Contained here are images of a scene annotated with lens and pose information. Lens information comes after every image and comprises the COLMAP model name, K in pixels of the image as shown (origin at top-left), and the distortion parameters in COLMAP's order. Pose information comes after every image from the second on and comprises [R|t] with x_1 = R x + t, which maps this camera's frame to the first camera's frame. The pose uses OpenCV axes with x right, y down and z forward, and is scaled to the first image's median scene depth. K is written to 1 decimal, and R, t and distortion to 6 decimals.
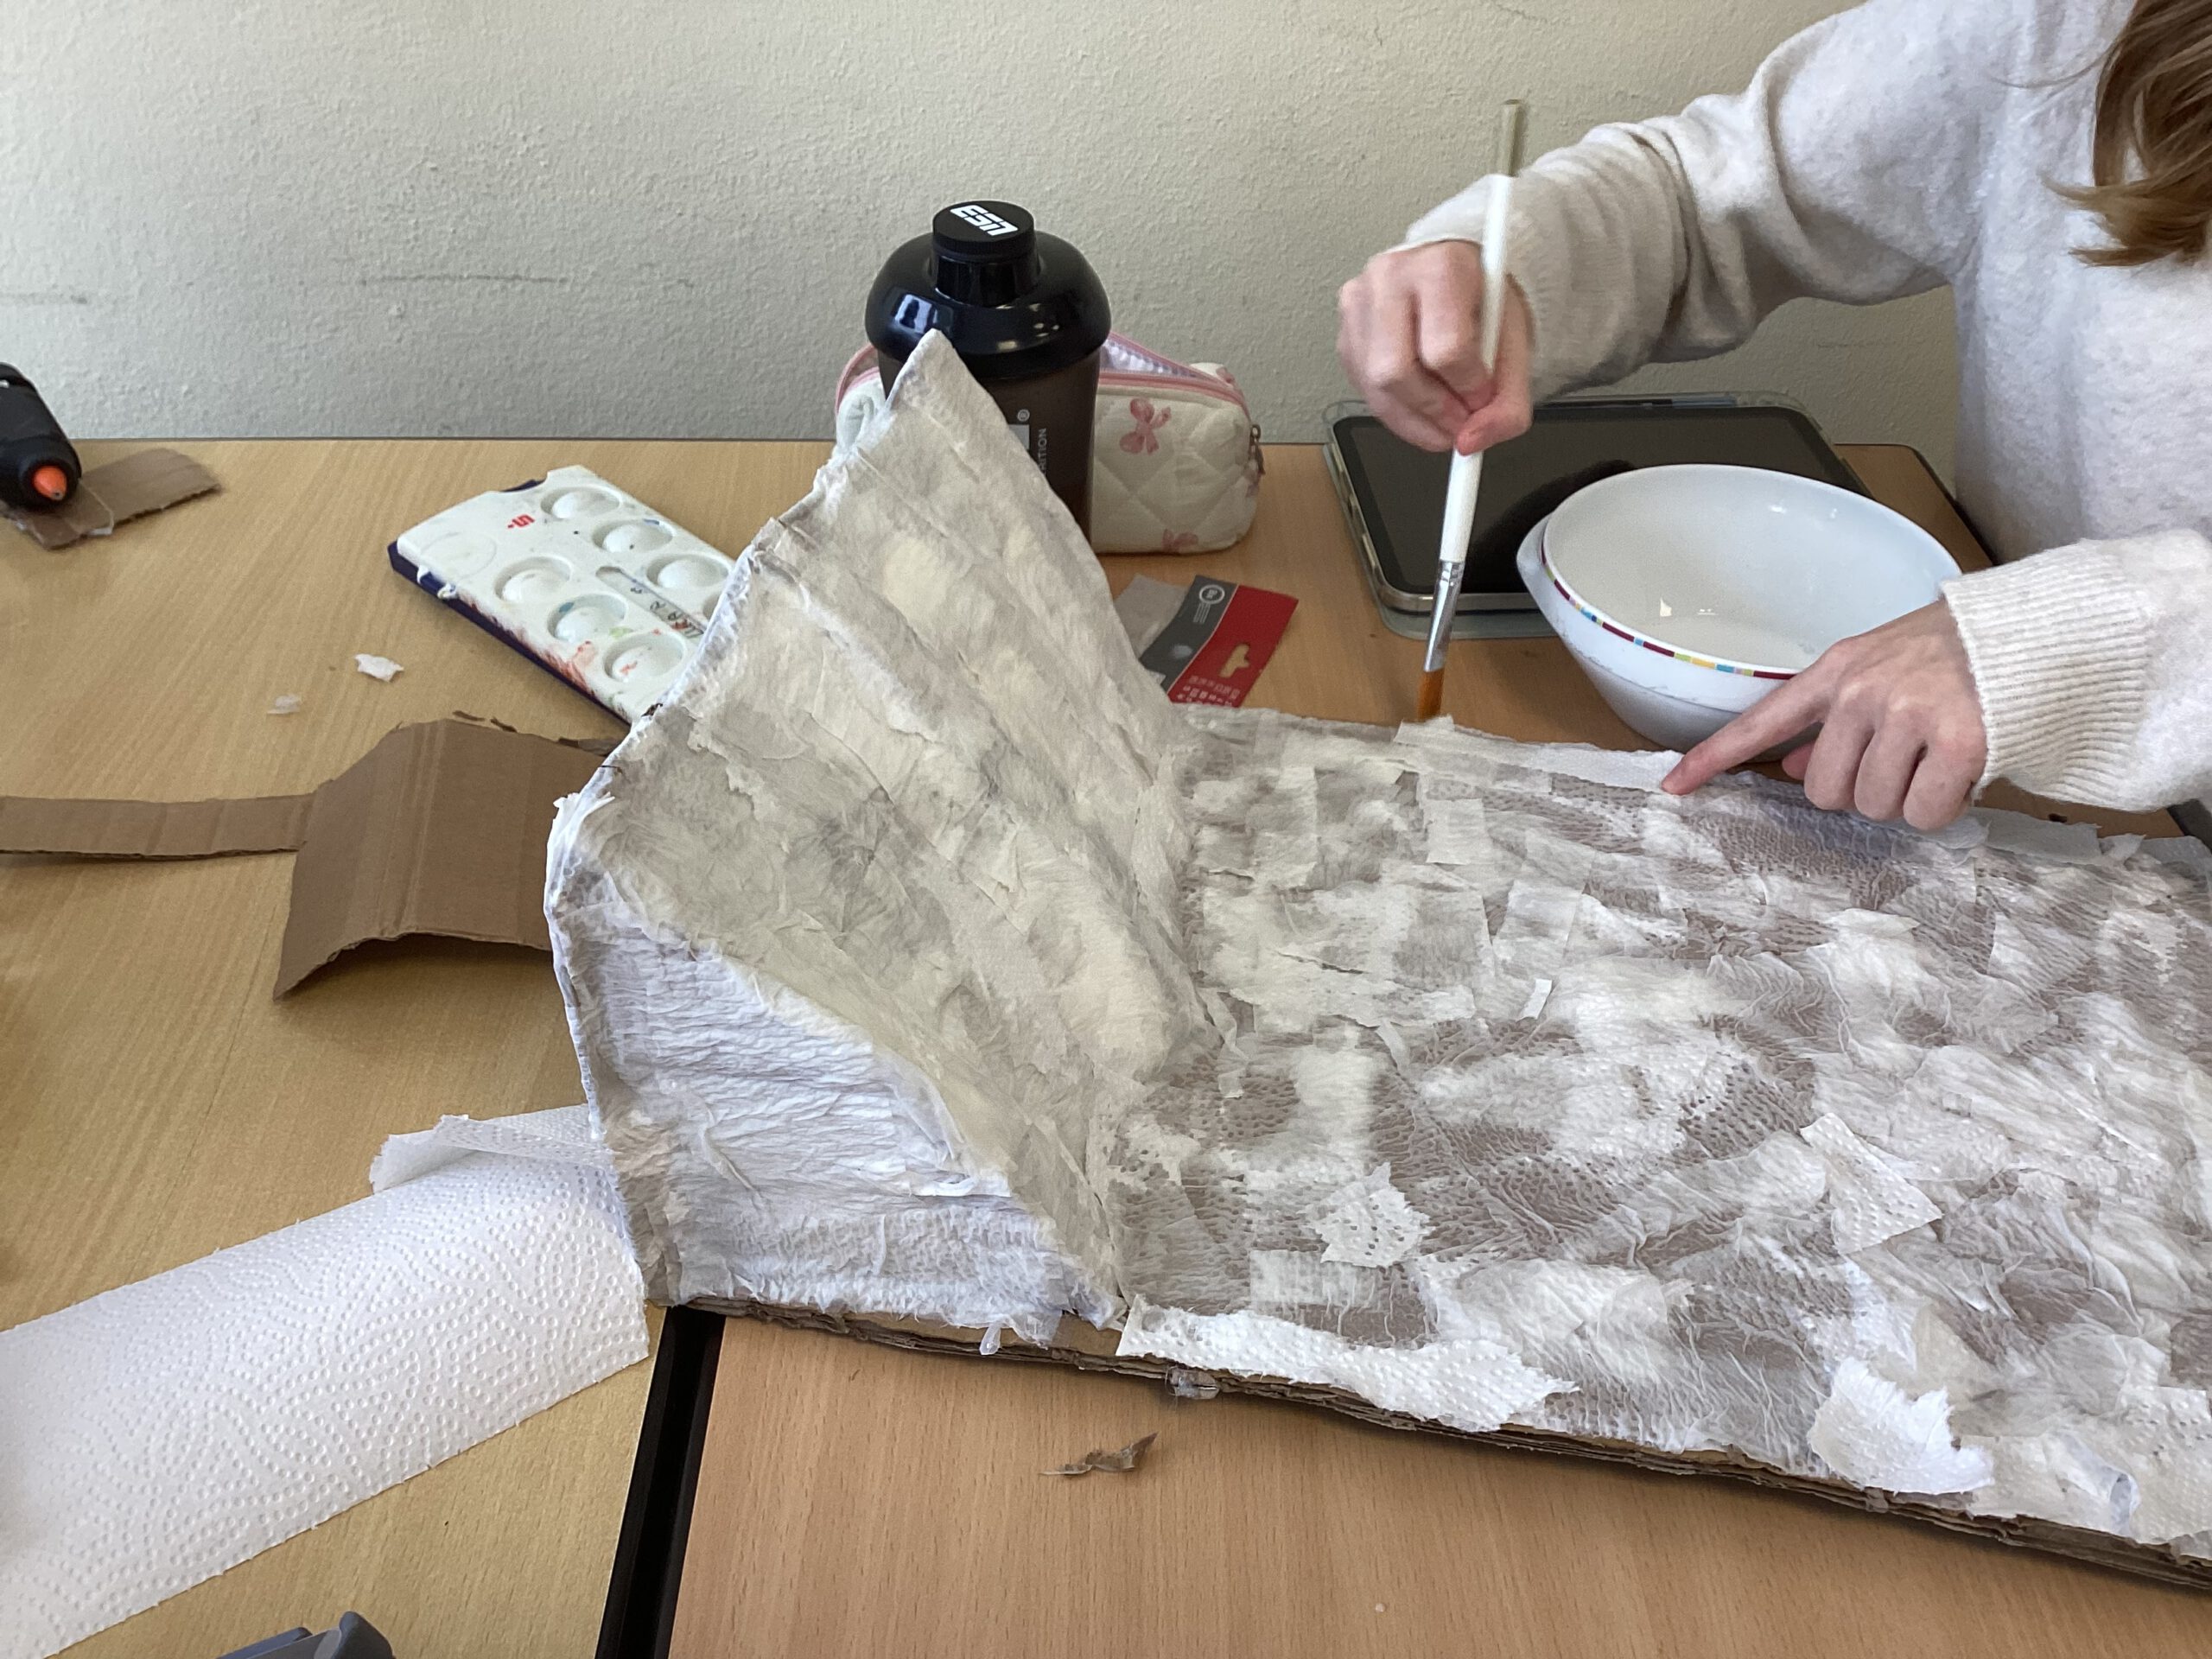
lens RADIAL K [[2010.0, 0, 1106.0], [0, 2010.0, 829.5], [0, 0, 1]] dist [0.053596, -0.006018]
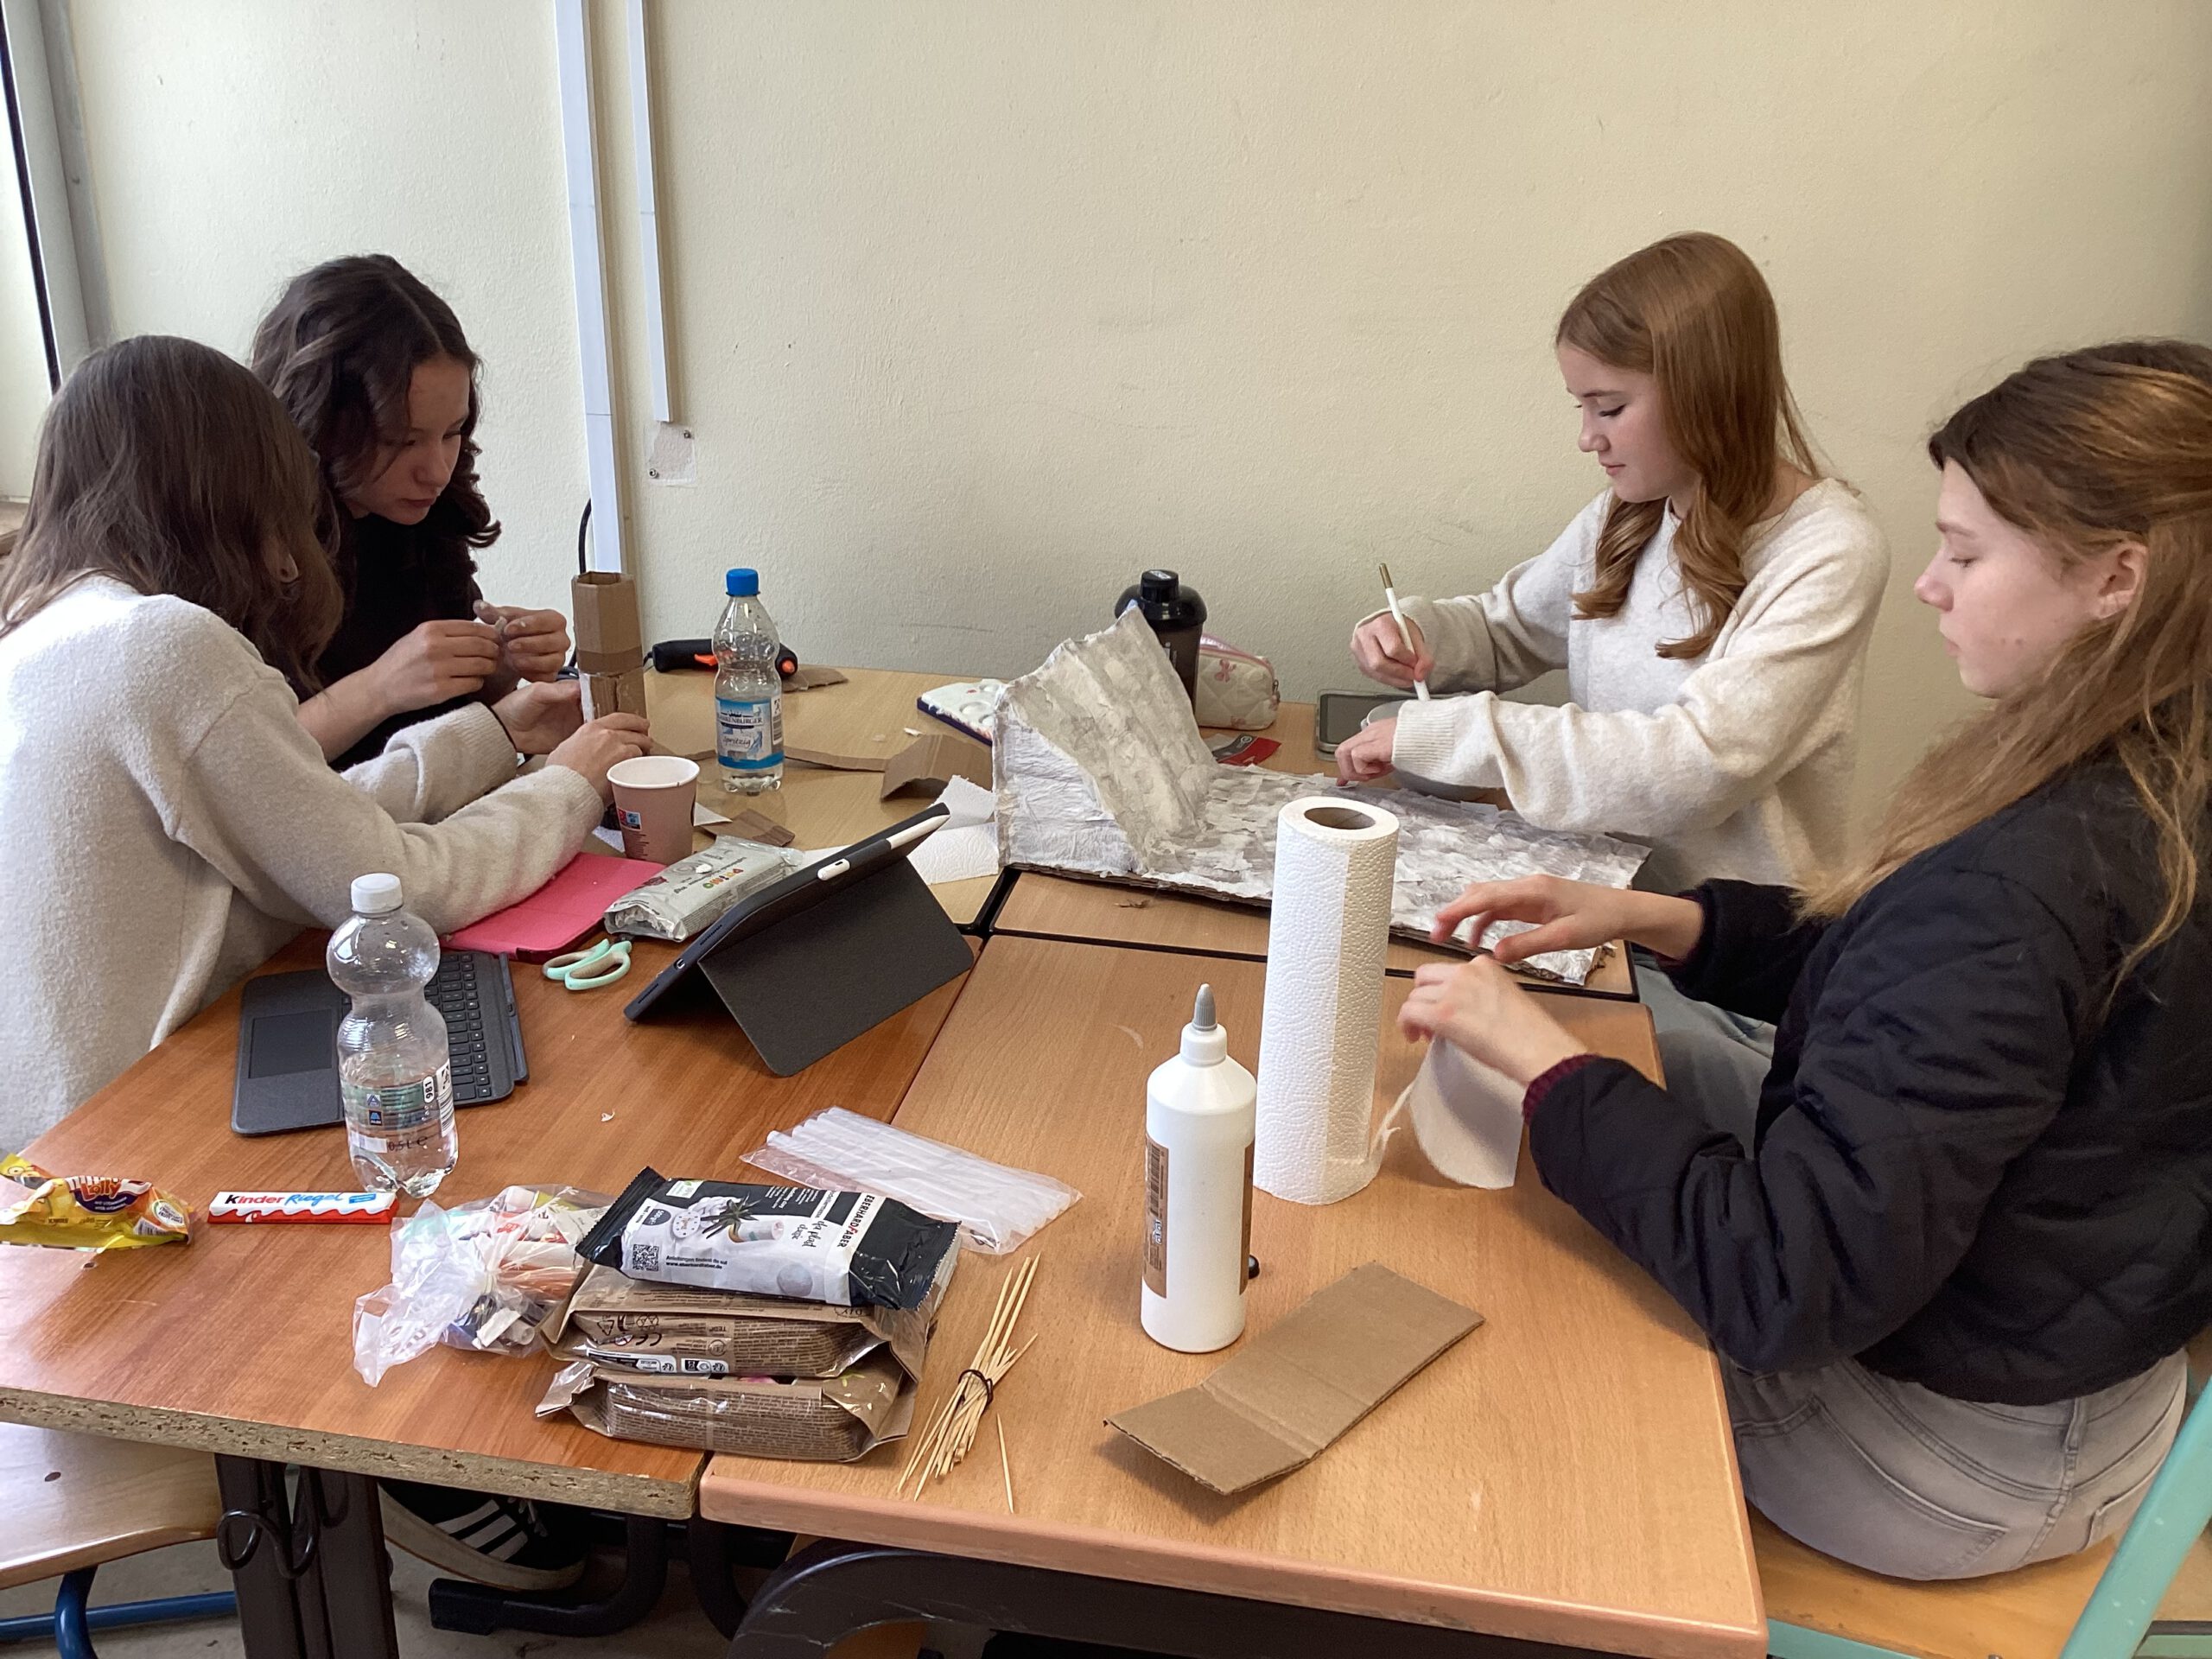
lens RADIAL K [[2010.0, 0, 1106.0], [0, 2010.0, 829.5], [0, 0, 1]] dist [0.053596, -0.006018]
pose [[0.983732, 0.084092, -0.158743, 0.403864], [-0.124609, 0.955938, -0.265809, 0.936636], [0.129396, 0.281266, 0.950866, -1.849613]]
